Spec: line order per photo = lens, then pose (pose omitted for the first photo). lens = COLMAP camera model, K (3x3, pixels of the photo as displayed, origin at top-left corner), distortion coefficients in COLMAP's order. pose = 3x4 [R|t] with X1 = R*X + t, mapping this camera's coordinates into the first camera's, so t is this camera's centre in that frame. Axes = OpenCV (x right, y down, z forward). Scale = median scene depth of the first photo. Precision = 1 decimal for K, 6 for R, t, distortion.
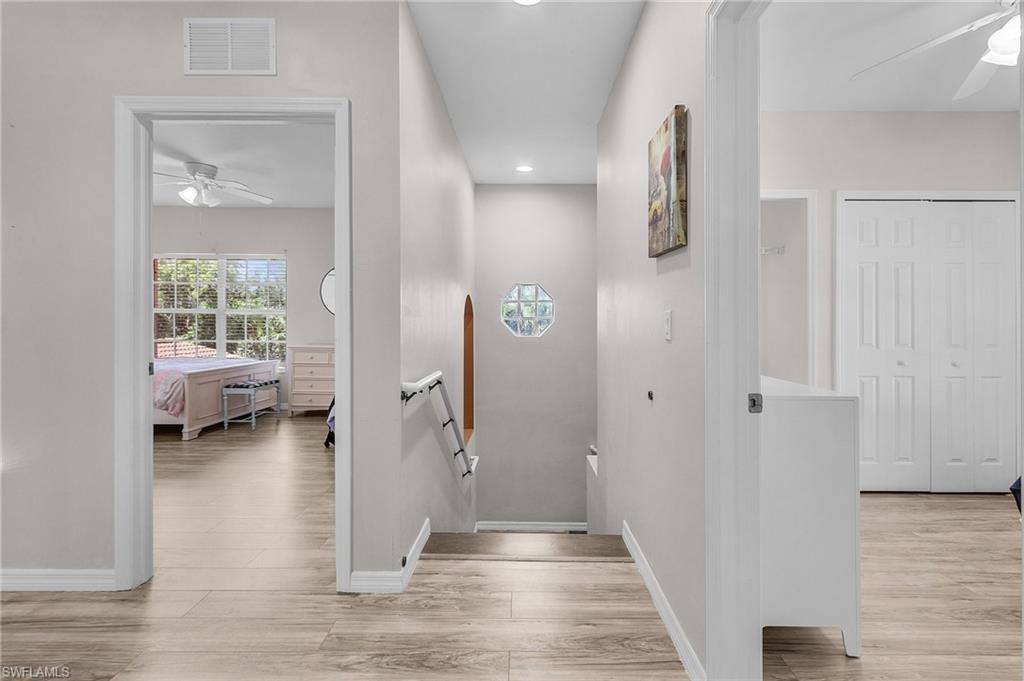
lens RADIAL K [[488.4, 0, 528.0], [0, 488.4, 321.9], [0, 0, 1]] dist [-0.000023, -0.000296]
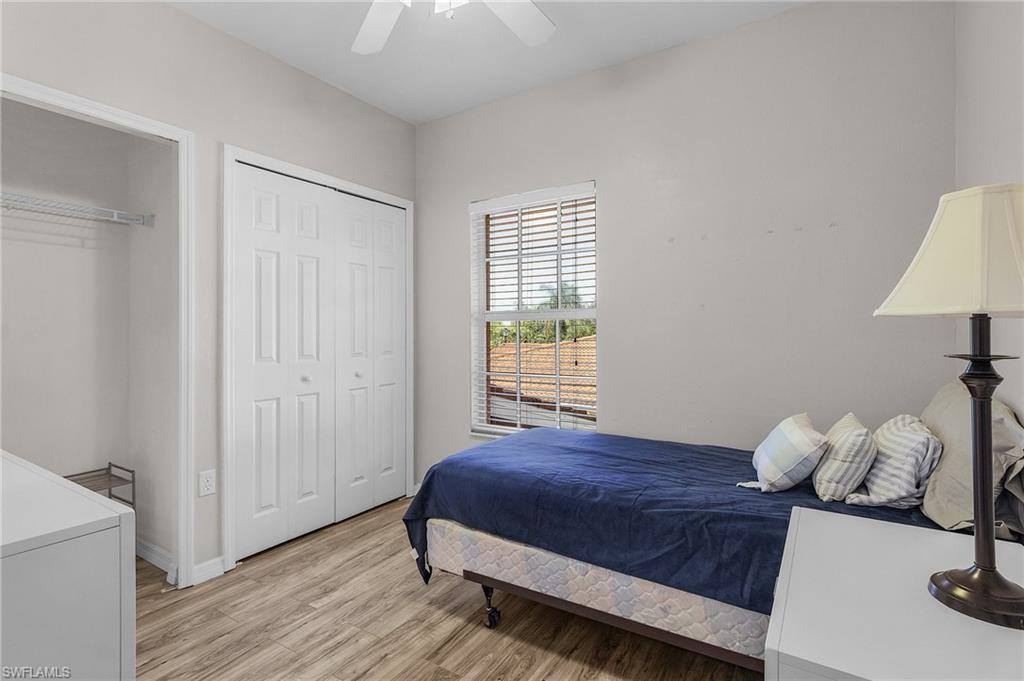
lens RADIAL K [[482.7, 0, 513.2], [0, 482.7, 325.3], [0, 0, 1]] dist [0.000805, 0.000278]
pose [[0.533245, 0.005662, 0.845942, 0.290563], [0.000134, 0.999977, -0.006778, 0.000382], [-0.845961, 0.003728, 0.533232, 0.298184]]
